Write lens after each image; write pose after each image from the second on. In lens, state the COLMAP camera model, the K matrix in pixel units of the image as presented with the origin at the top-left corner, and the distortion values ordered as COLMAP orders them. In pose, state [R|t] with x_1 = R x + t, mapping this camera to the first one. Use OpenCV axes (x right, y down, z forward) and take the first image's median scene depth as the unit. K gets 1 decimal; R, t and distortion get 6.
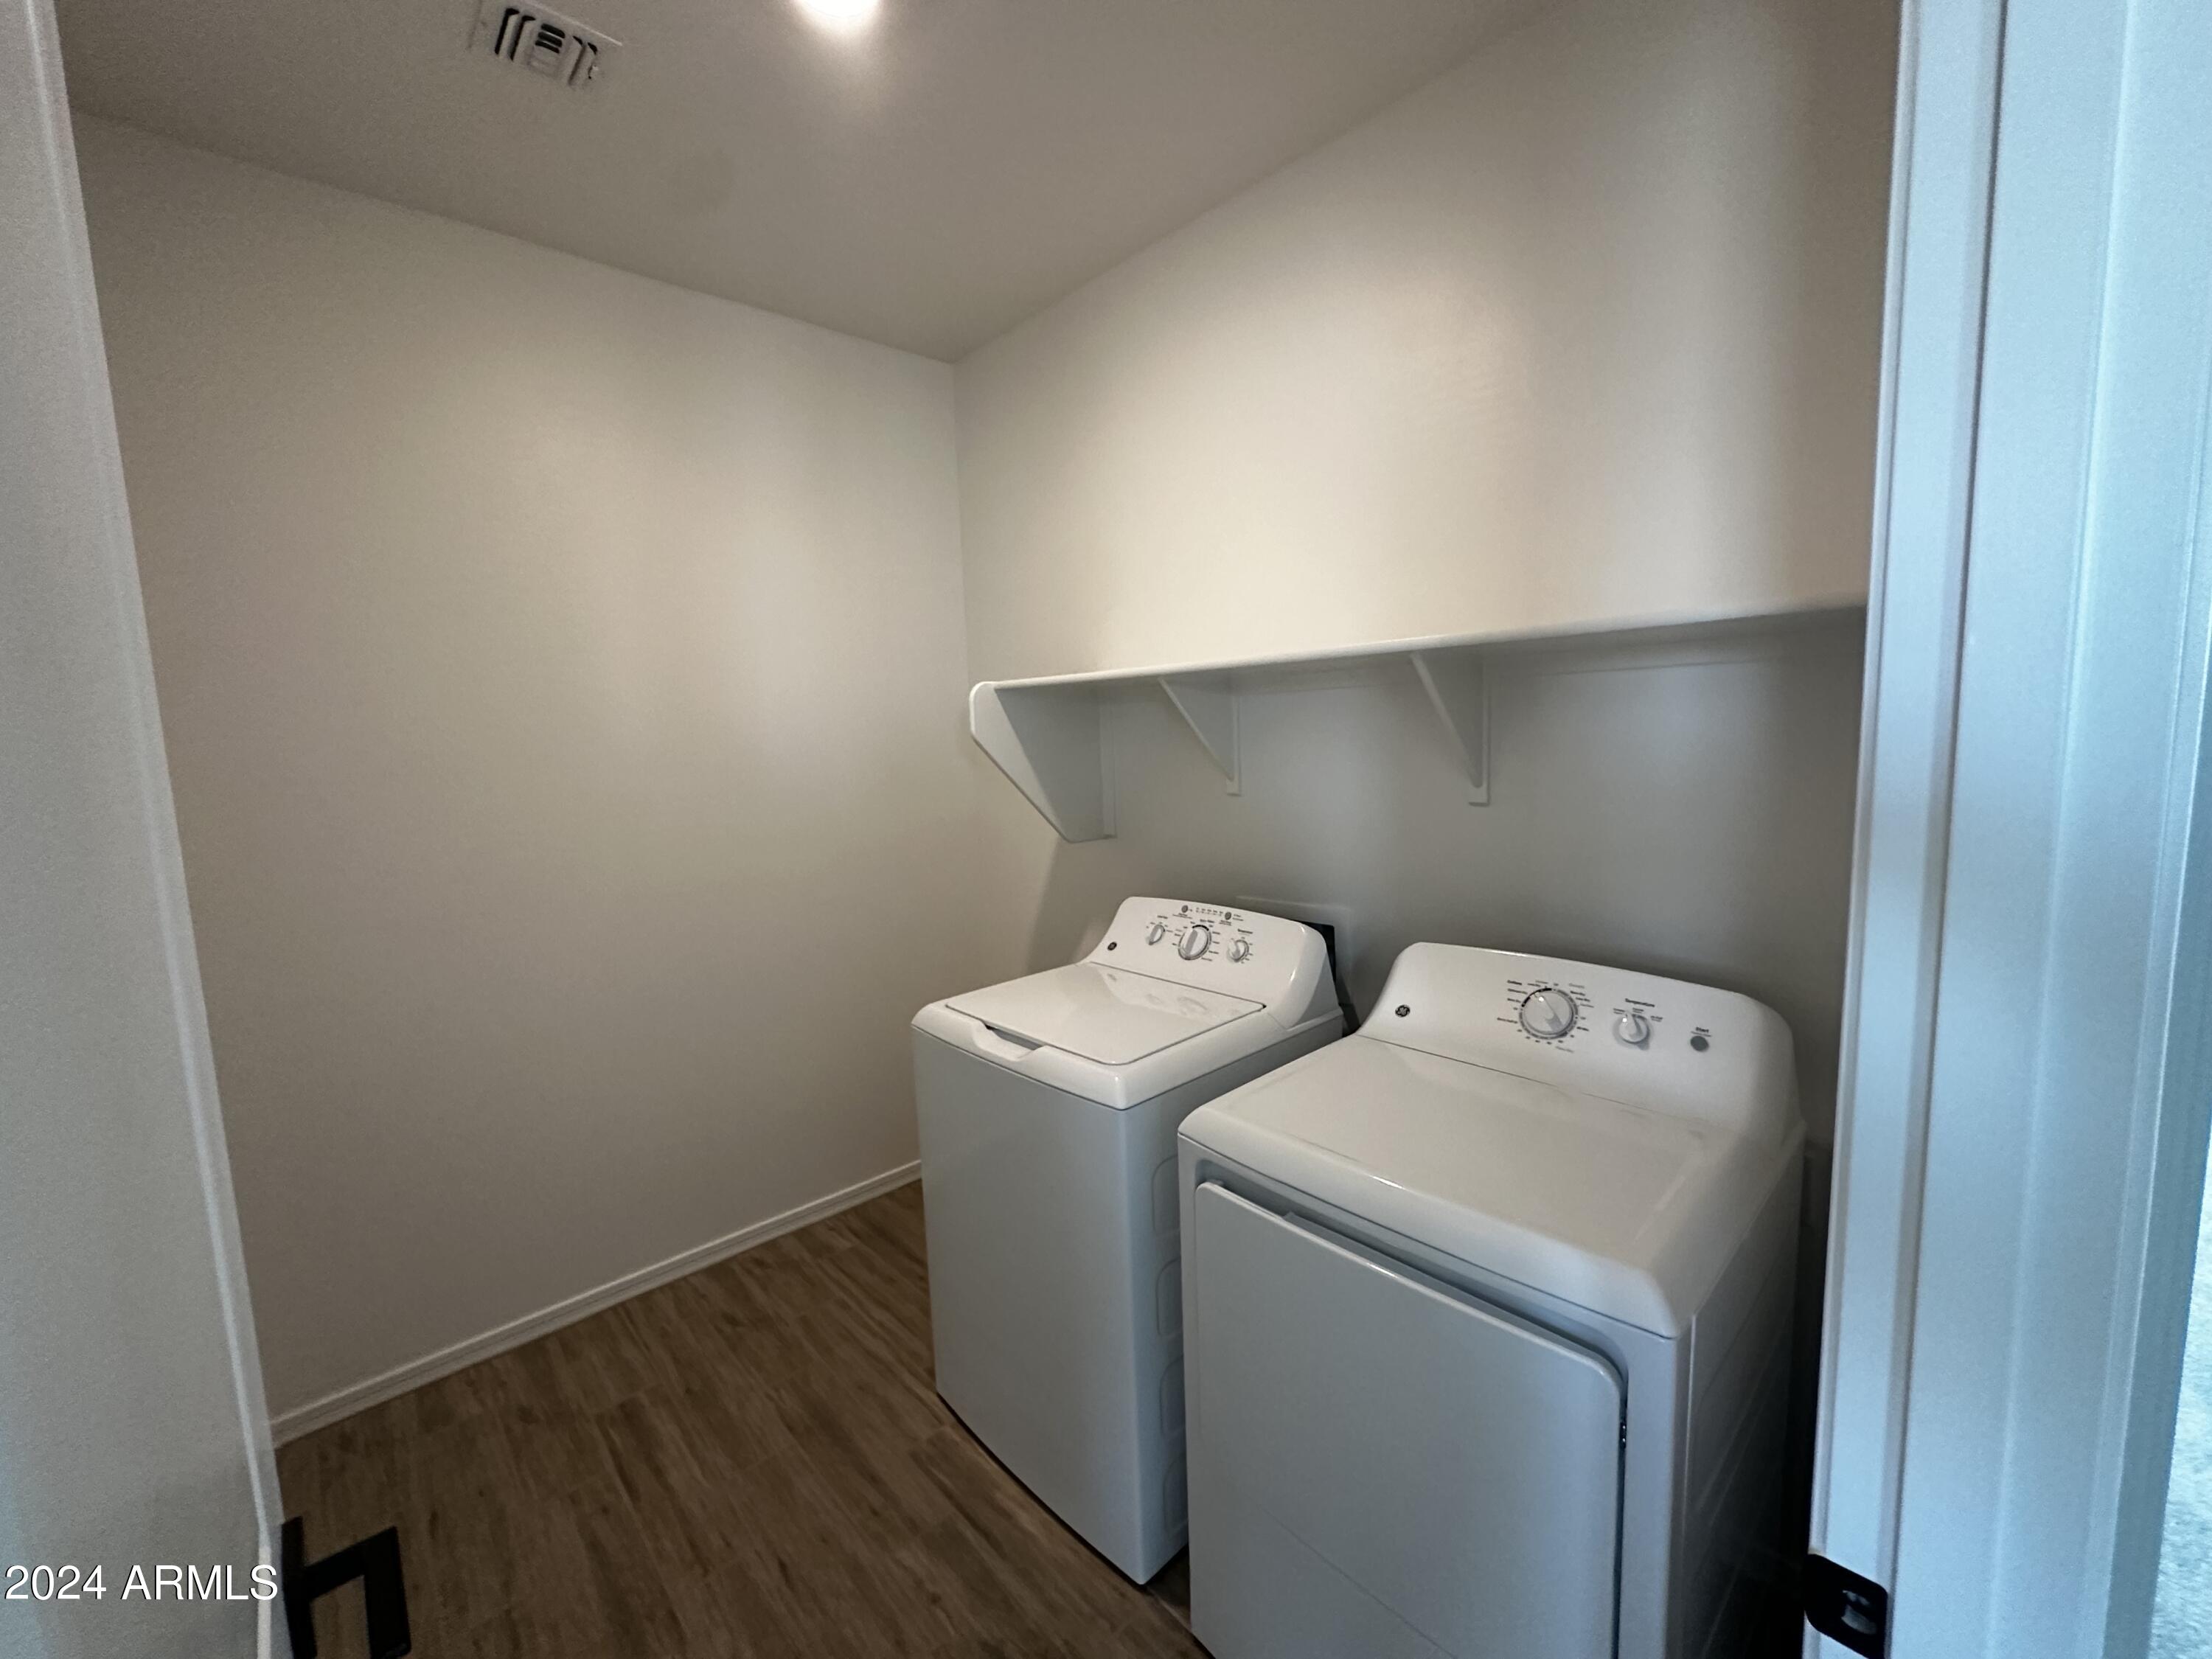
lens RADIAL K [[882.3, 0, 1113.5], [0, 882.3, 829.7], [0, 0, 1]] dist [-0.002082, 0.000629]
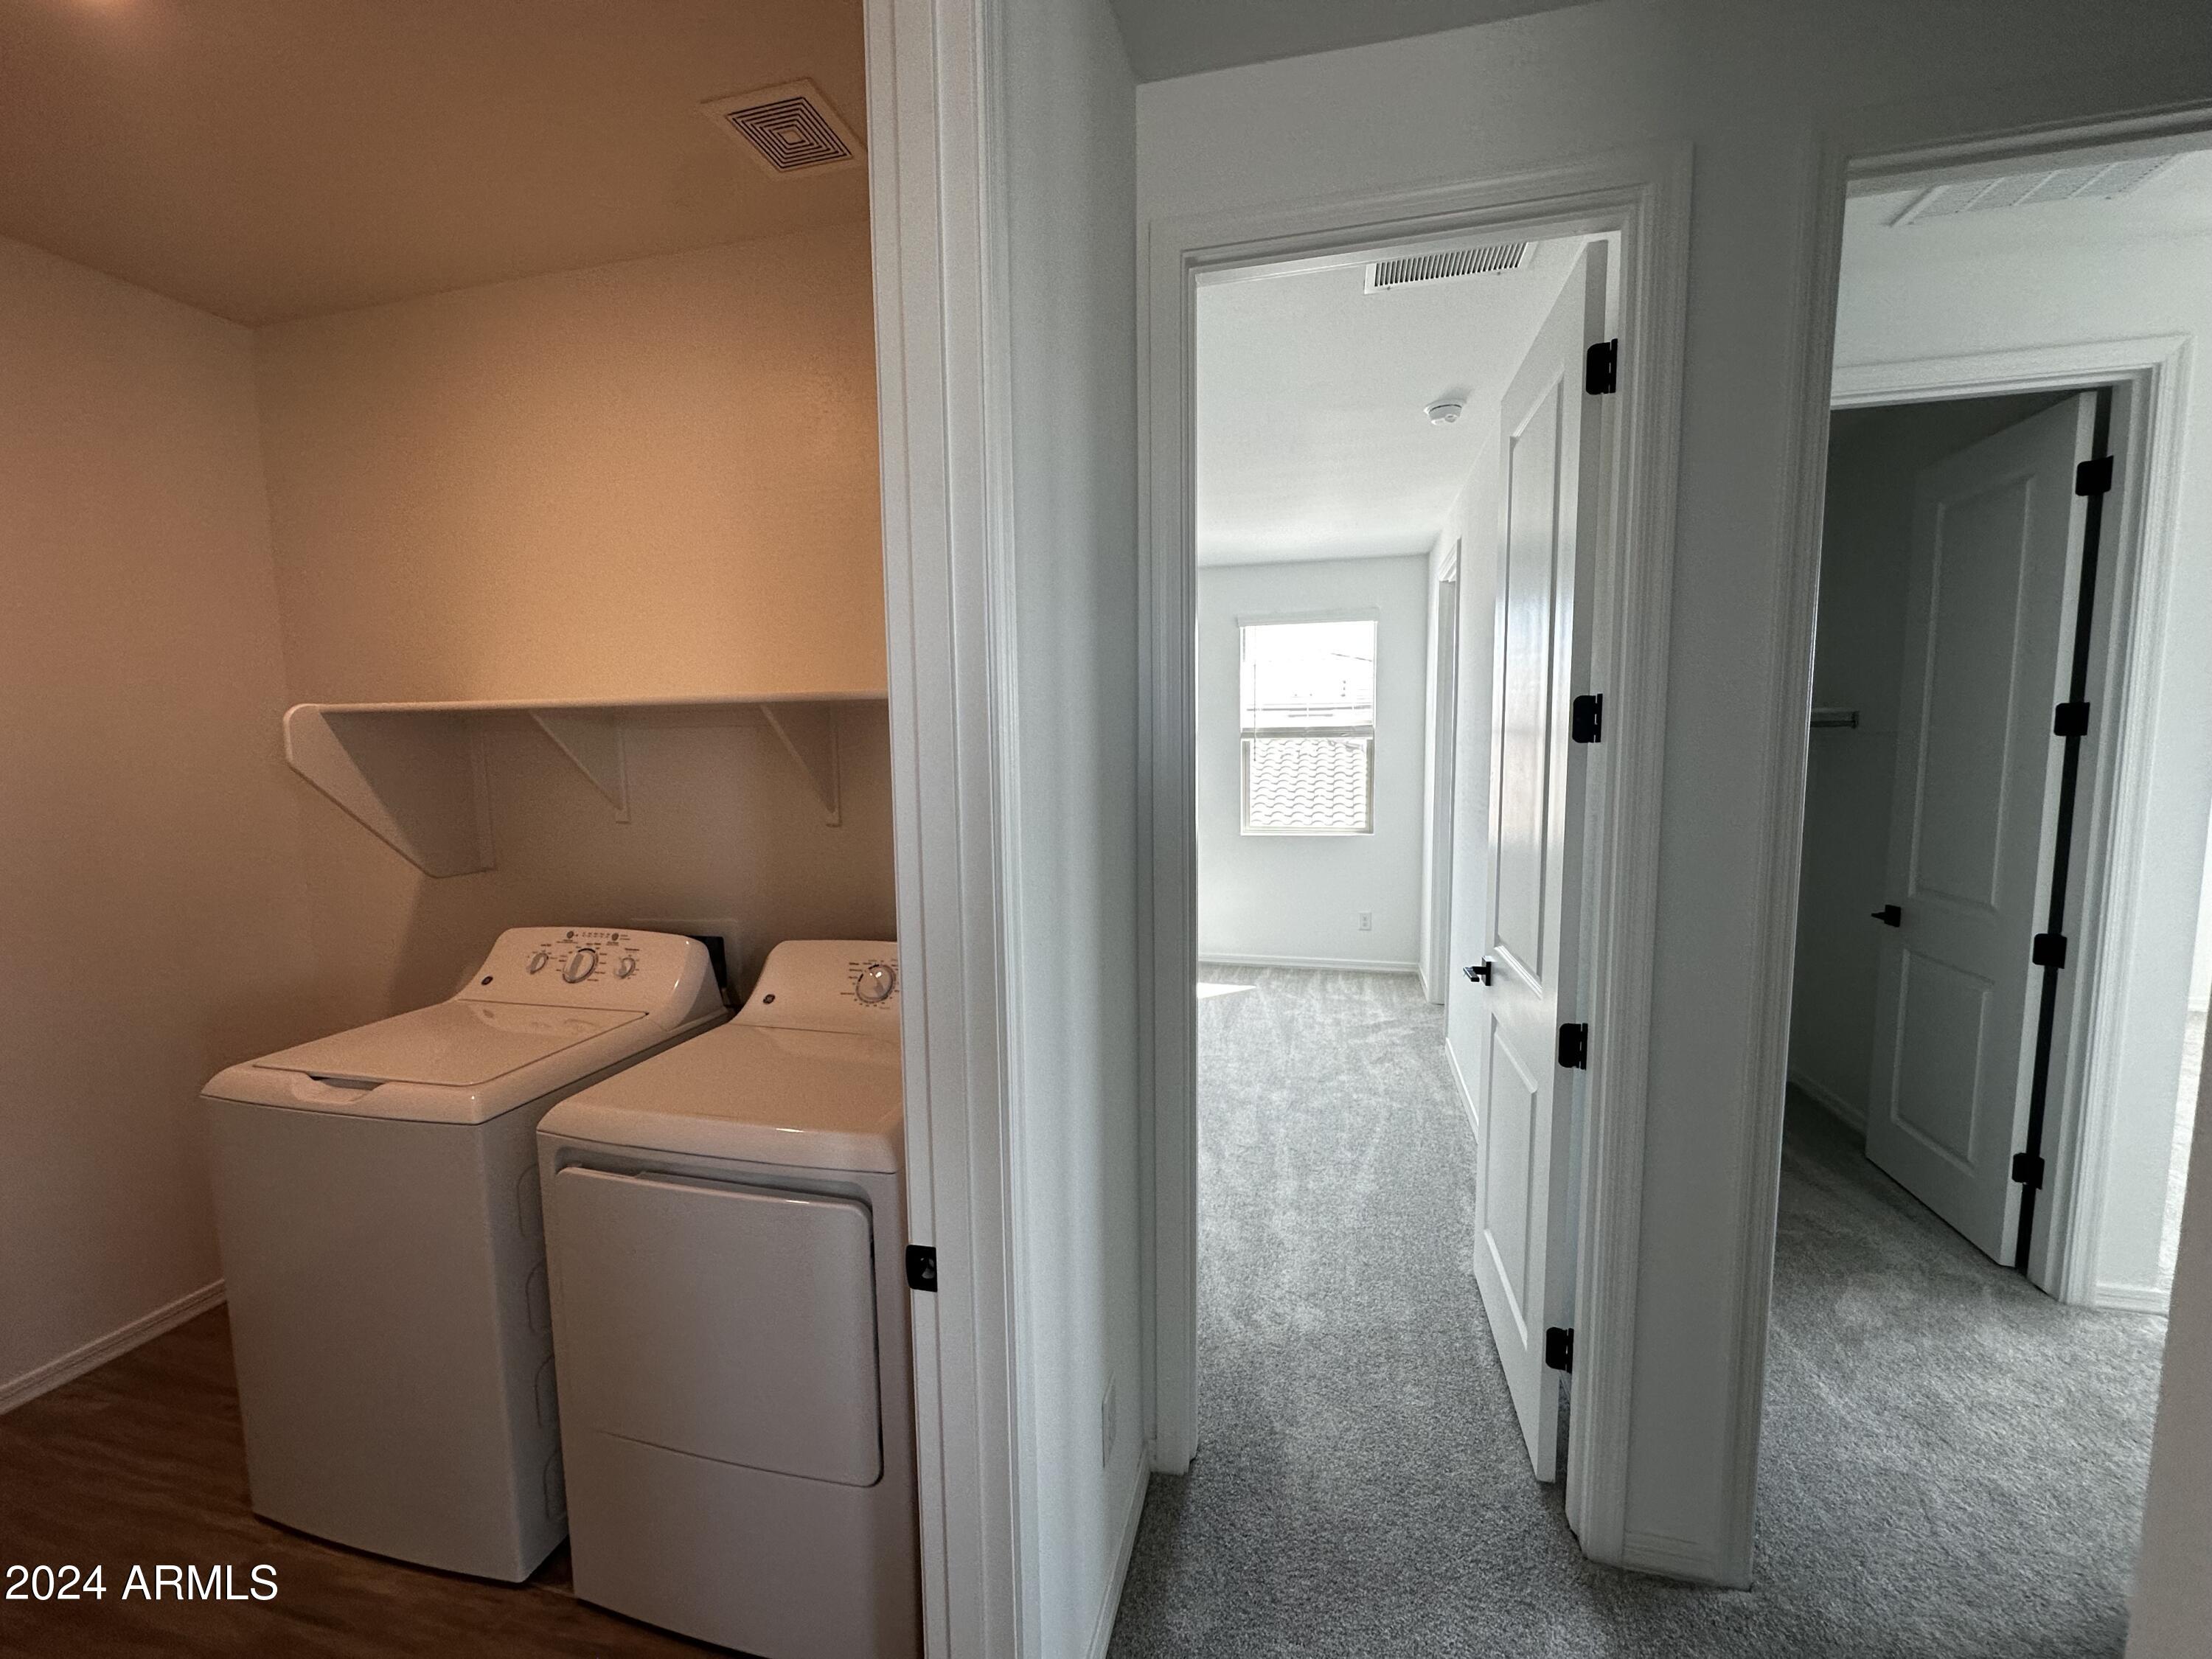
lens RADIAL K [[882.3, 0, 1116.4], [0, 882.3, 834.0], [0, 0, 1]] dist [-0.002082, 0.000629]
pose [[0.840954, -0.028769, 0.540341, 0.068150], [0.043286, 0.998962, -0.014181, 0.015382], [-0.539372, 0.035315, 0.841327, -0.225635]]
